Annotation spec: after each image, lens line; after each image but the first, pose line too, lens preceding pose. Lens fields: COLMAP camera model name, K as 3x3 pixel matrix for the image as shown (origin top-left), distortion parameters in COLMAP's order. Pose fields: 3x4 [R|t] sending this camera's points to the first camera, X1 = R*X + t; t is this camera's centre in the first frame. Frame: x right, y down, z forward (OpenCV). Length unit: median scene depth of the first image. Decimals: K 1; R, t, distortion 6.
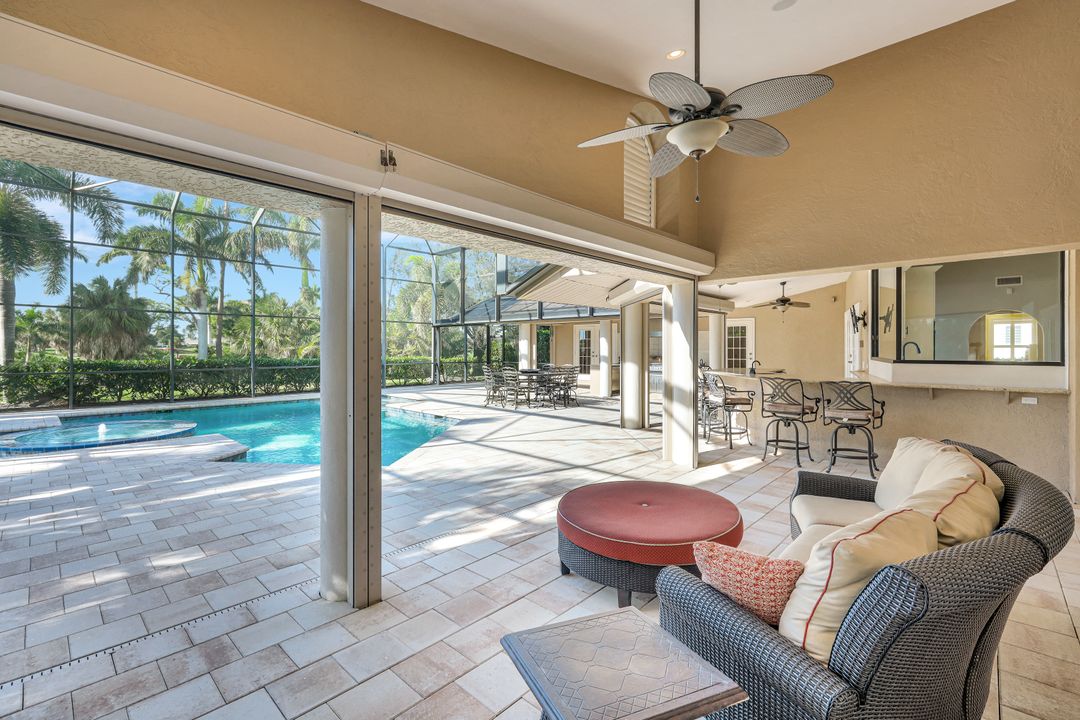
lens RADIAL K [[479.5, 0, 540.5], [0, 479.5, 353.7], [0, 0, 1]] dist [0.002956, 0.000364]
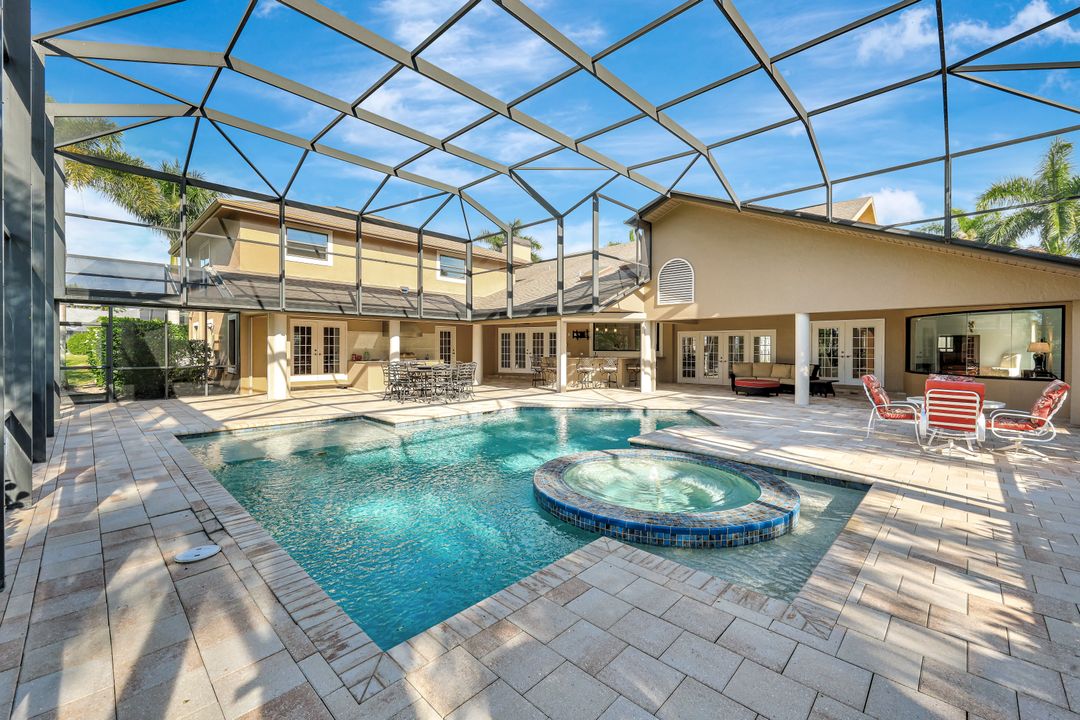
lens RADIAL K [[448.3, 0, 542.9], [0, 448.3, 351.9], [0, 0, 1]] dist [-0.003268, 0.000073]
pose [[-0.005721, -0.011330, 0.999919, -0.870604], [0.007323, 0.999909, 0.011372, -0.007194], [-0.999957, 0.007388, -0.005638, 0.652108]]
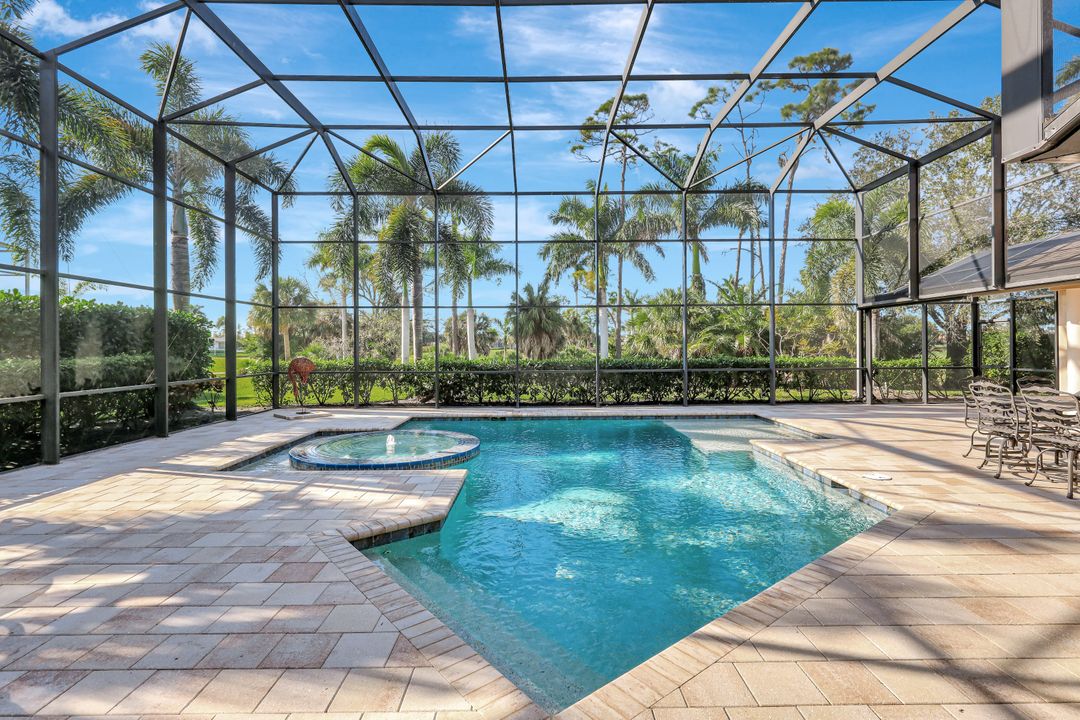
lens RADIAL K [[517.8, 0, 543.2], [0, 517.8, 342.4], [0, 0, 1]] dist [0.004120, -0.000447]
pose [[0.692391, -0.013855, -0.721389, -0.032687], [-0.000189, 0.999812, -0.019383, -0.000971], [0.721522, 0.013557, 0.692258, 0.326815]]
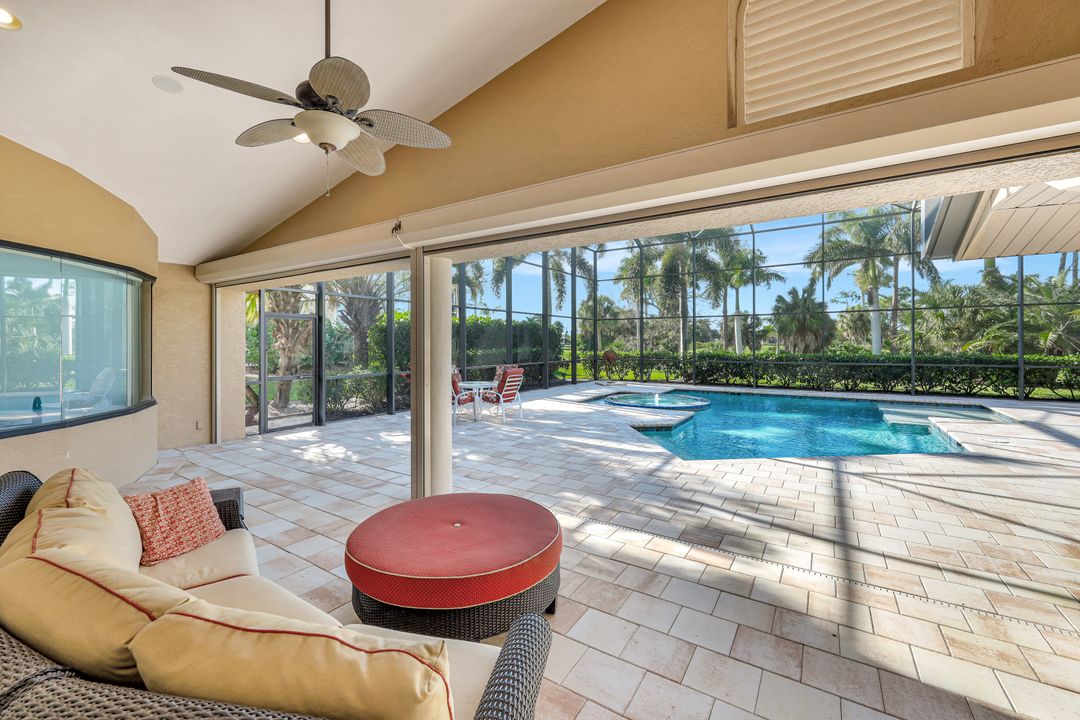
lens RADIAL K [[448.3, 0, 537.4], [0, 448.3, 343.7], [0, 0, 1]] dist [-0.003268, 0.000073]
pose [[0.170431, -0.003446, -0.985364, 0.238843], [-0.009254, 0.999944, -0.005098, -0.000826], [0.985326, 0.009987, 0.170390, 0.230733]]
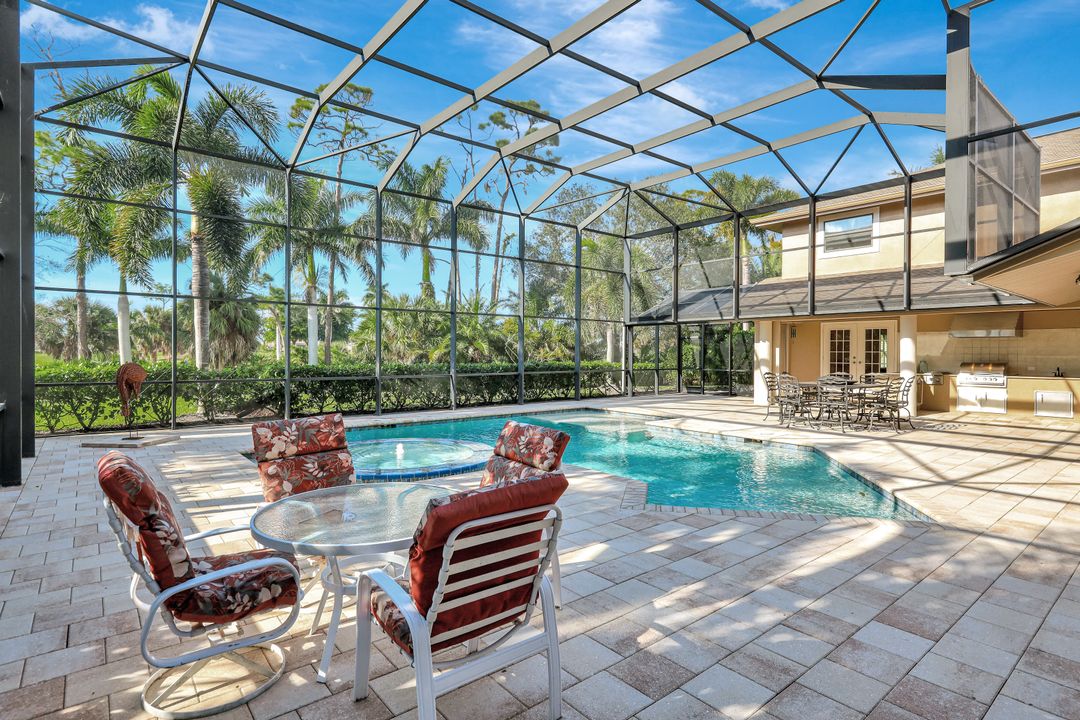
lens RADIAL K [[550.6, 0, 550.5], [0, 550.6, 362.5], [0, 0, 1]] dist [-0.003510, -0.000347]
pose [[0.993314, 0.004429, -0.115361, -0.317924], [-0.003835, 0.999978, 0.005373, 0.002427], [0.115382, -0.004894, 0.993309, 0.065810]]
